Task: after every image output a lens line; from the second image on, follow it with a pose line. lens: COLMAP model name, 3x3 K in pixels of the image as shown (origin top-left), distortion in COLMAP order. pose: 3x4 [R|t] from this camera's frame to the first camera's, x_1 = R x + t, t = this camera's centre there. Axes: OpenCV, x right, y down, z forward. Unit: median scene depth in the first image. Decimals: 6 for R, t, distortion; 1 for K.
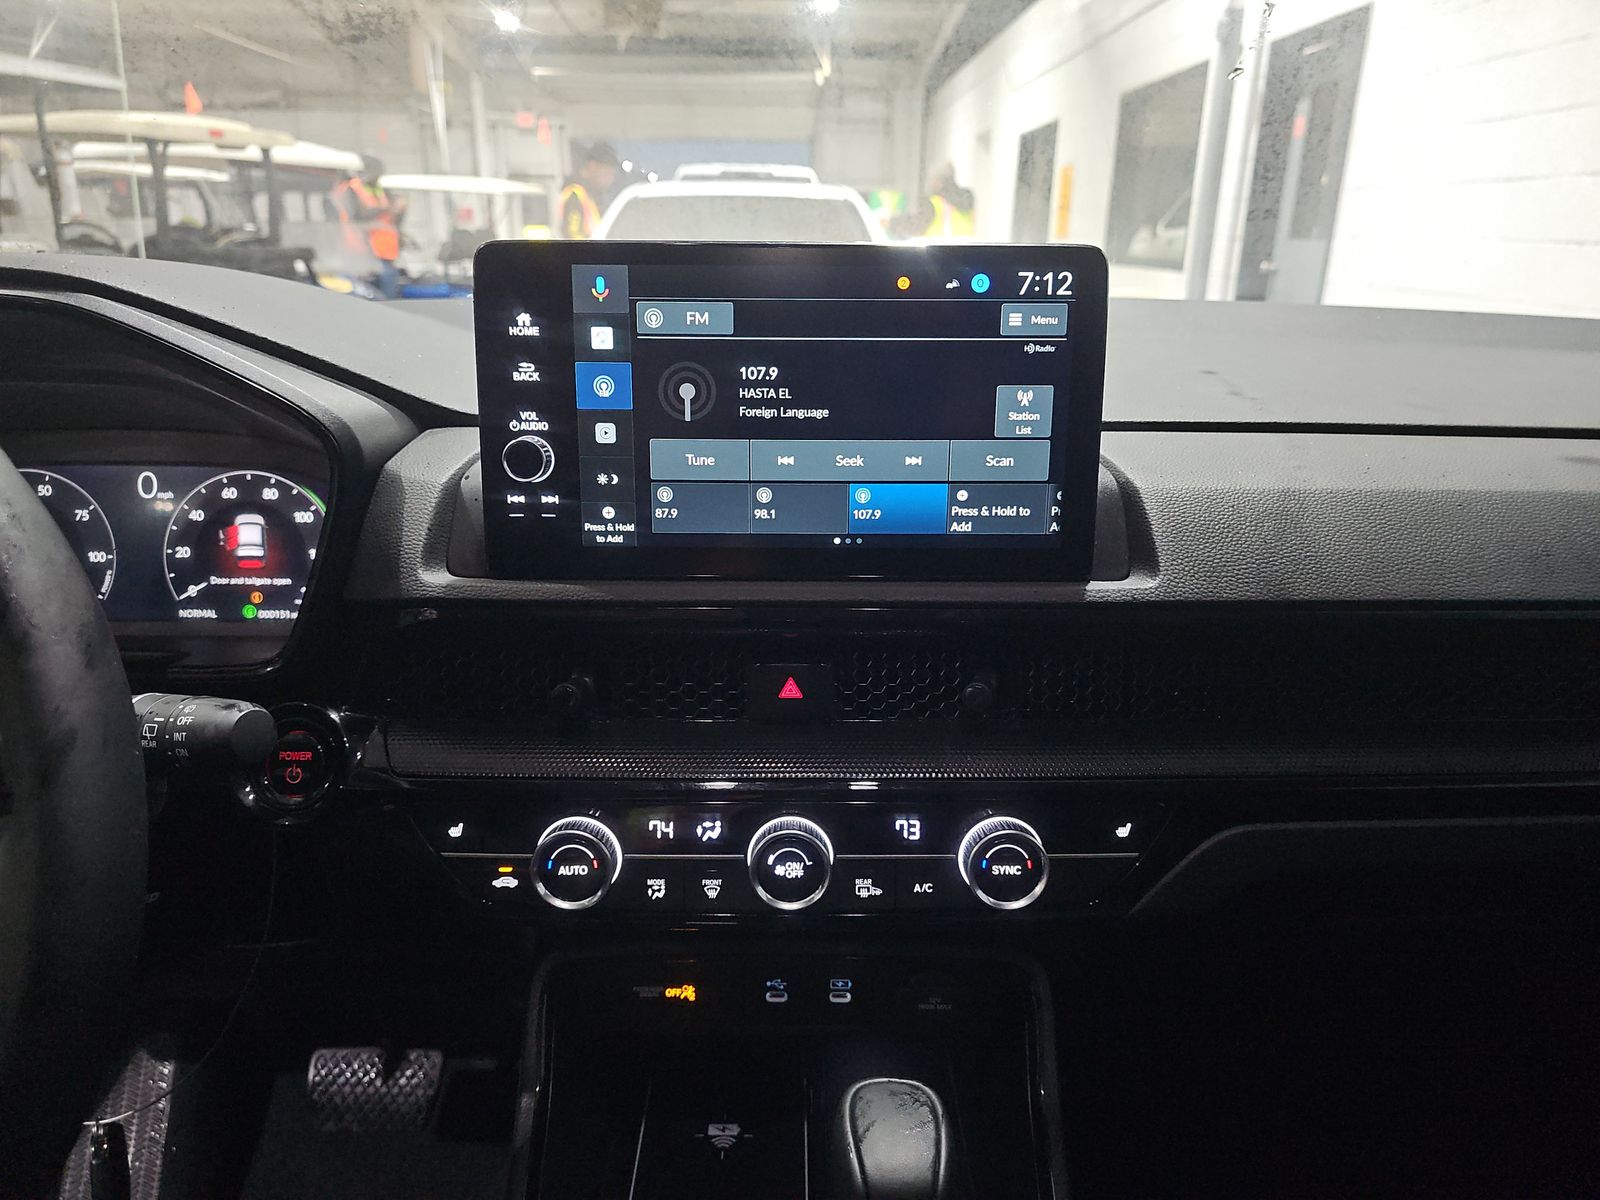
lens RADIAL K [[1062.8, 0, 800.0], [0, 1062.8, 600.0], [0, 0, 1]] dist [0.044381, -0.019422]
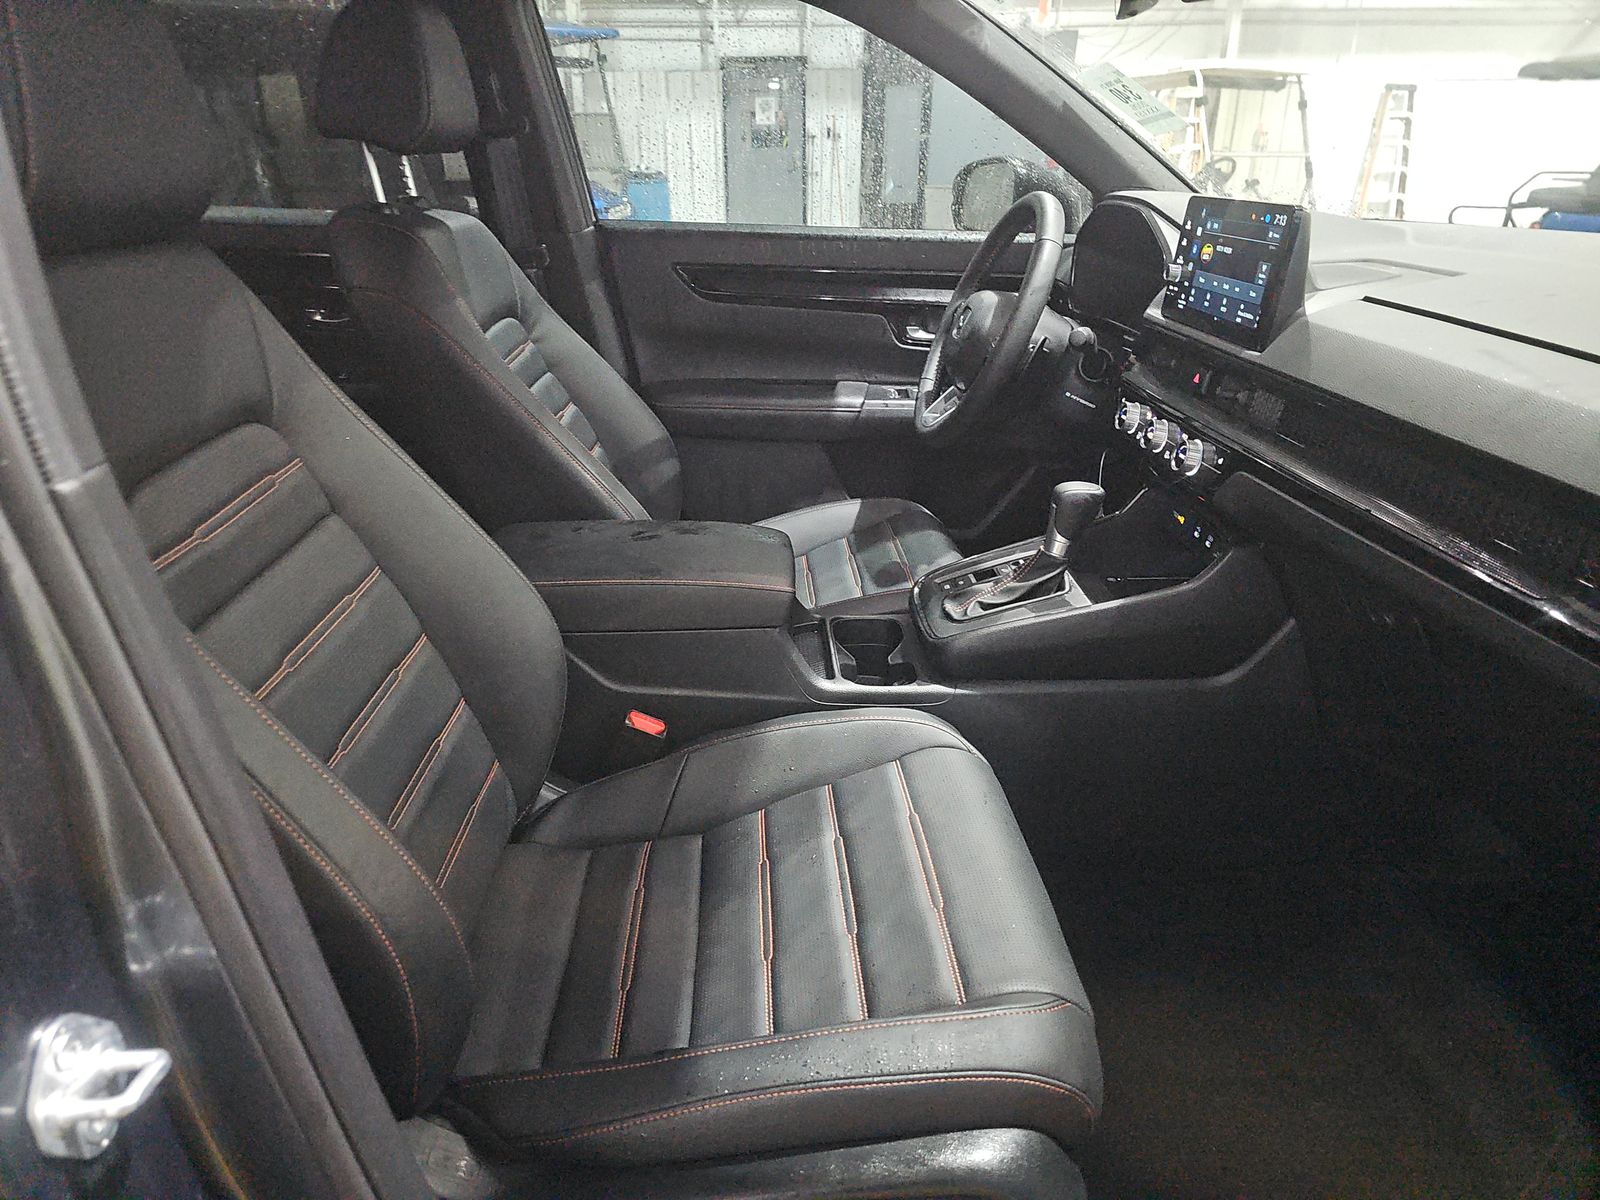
lens RADIAL K [[1062.8, 0, 800.0], [0, 1062.8, 600.0], [0, 0, 1]] dist [0.044381, -0.019422]
pose [[0.037013, 0.380912, -0.923870, 2.158379], [-0.323688, 0.879231, 0.349540, -0.031565], [0.945440, 0.286108, 0.155840, -0.122221]]
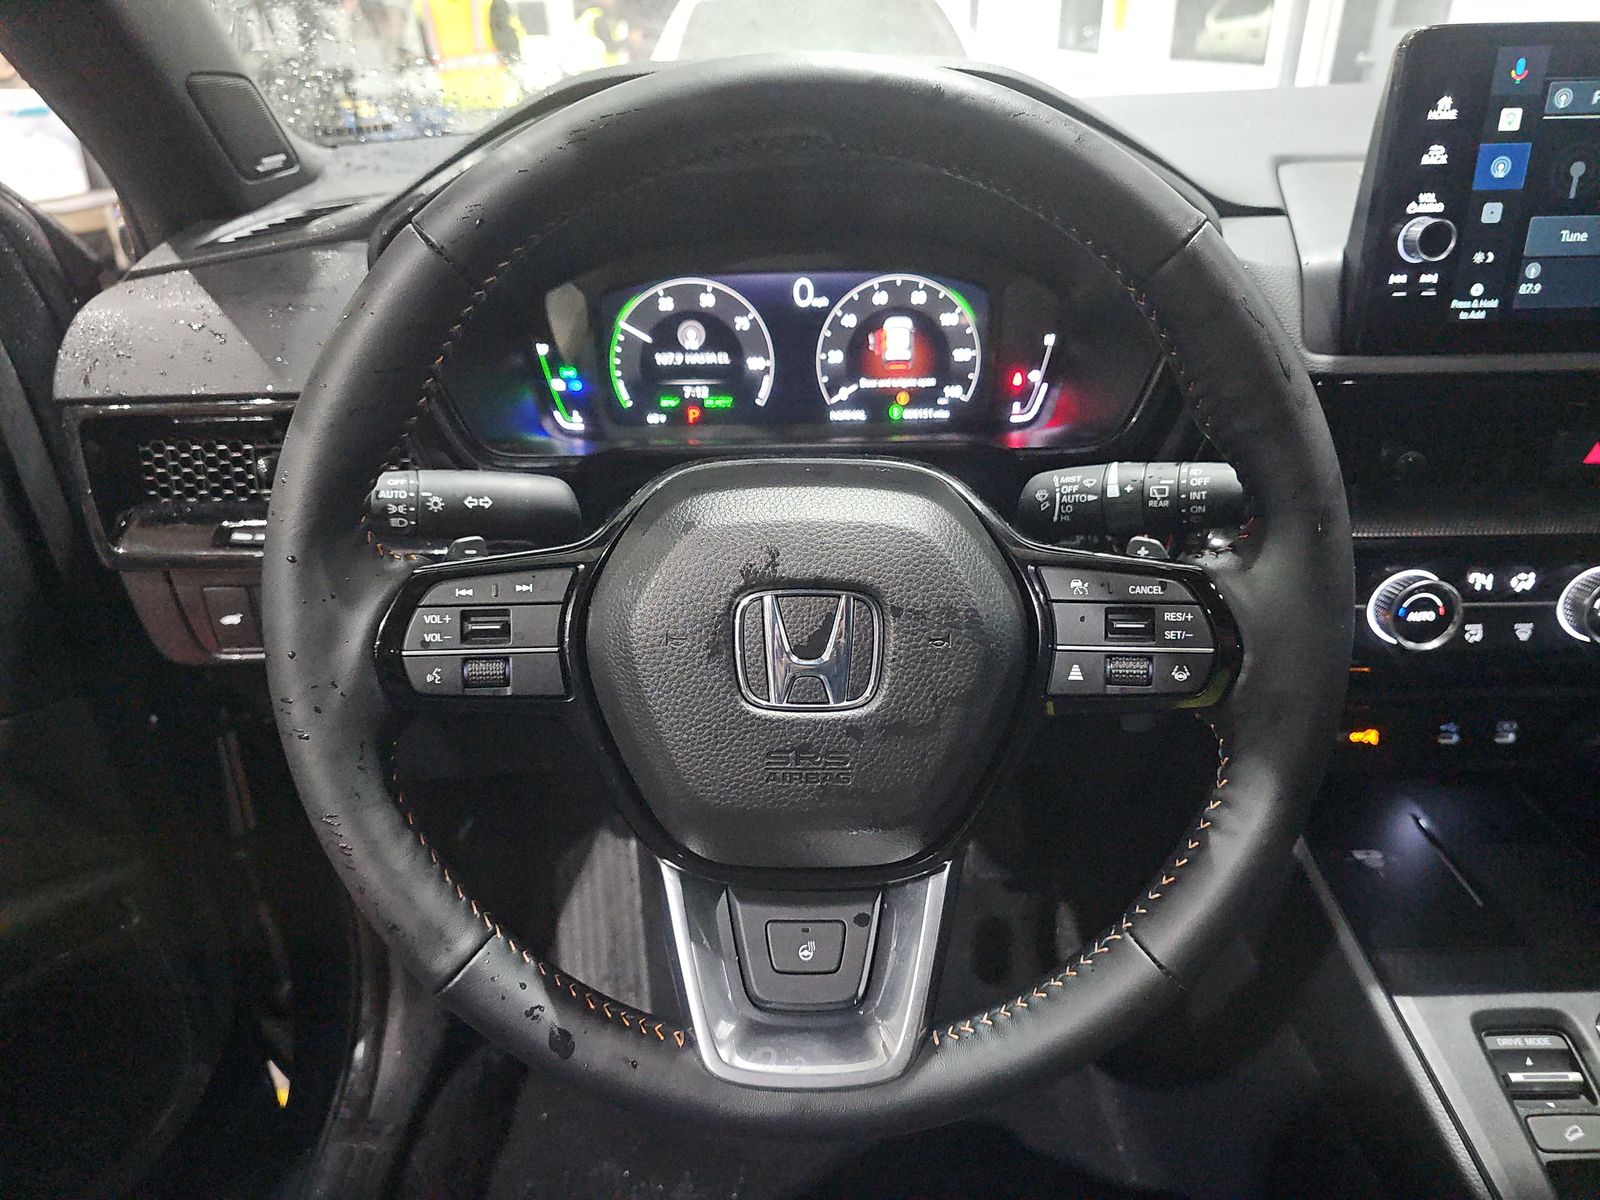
lens RADIAL K [[1083.4, 0, 800.0], [0, 1083.4, 600.0], [0, 0, 1]] dist [-0.001400, -0.000938]
pose [[0.999629, -0.026161, -0.007629, -0.700197], [0.027004, 0.988524, 0.148630, 0.038233], [0.003653, -0.148781, 0.988863, -0.110622]]
